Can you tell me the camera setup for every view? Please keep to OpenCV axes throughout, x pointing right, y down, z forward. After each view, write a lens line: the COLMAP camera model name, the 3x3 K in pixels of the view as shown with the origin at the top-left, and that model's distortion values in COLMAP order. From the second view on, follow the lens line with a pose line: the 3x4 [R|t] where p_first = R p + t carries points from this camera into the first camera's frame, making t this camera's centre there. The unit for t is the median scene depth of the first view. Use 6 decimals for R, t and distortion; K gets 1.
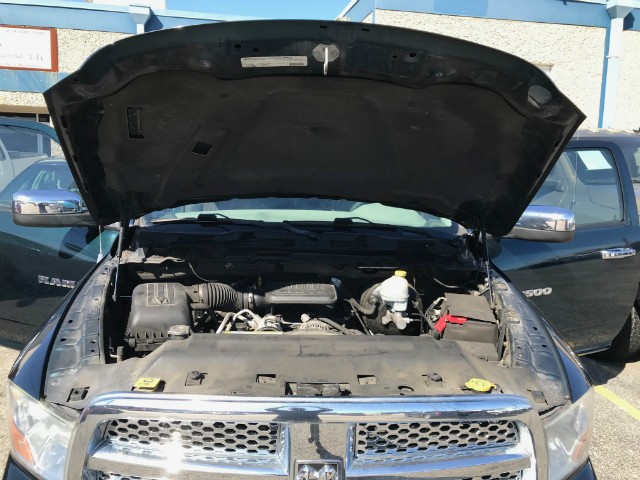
lens RADIAL K [[535.5, 0, 317.2], [0, 535.5, 237.3], [0, 0, 1]] dist [0.010568, -0.010872]
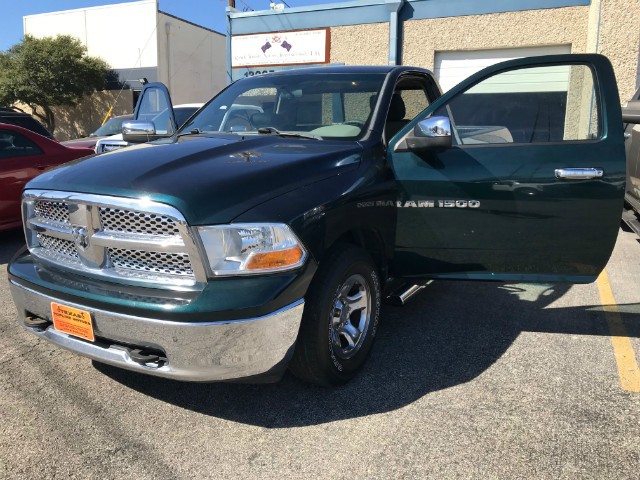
lens RADIAL K [[535.0, 0, 320.0], [0, 535.0, 240.0], [0, 0, 1]] dist [0.002381, 0.004085]
pose [[0.819452, 0.079344, -0.567629, 1.004432], [-0.067030, 0.996842, 0.042572, 0.186907], [0.569214, 0.003163, 0.822183, -0.032652]]
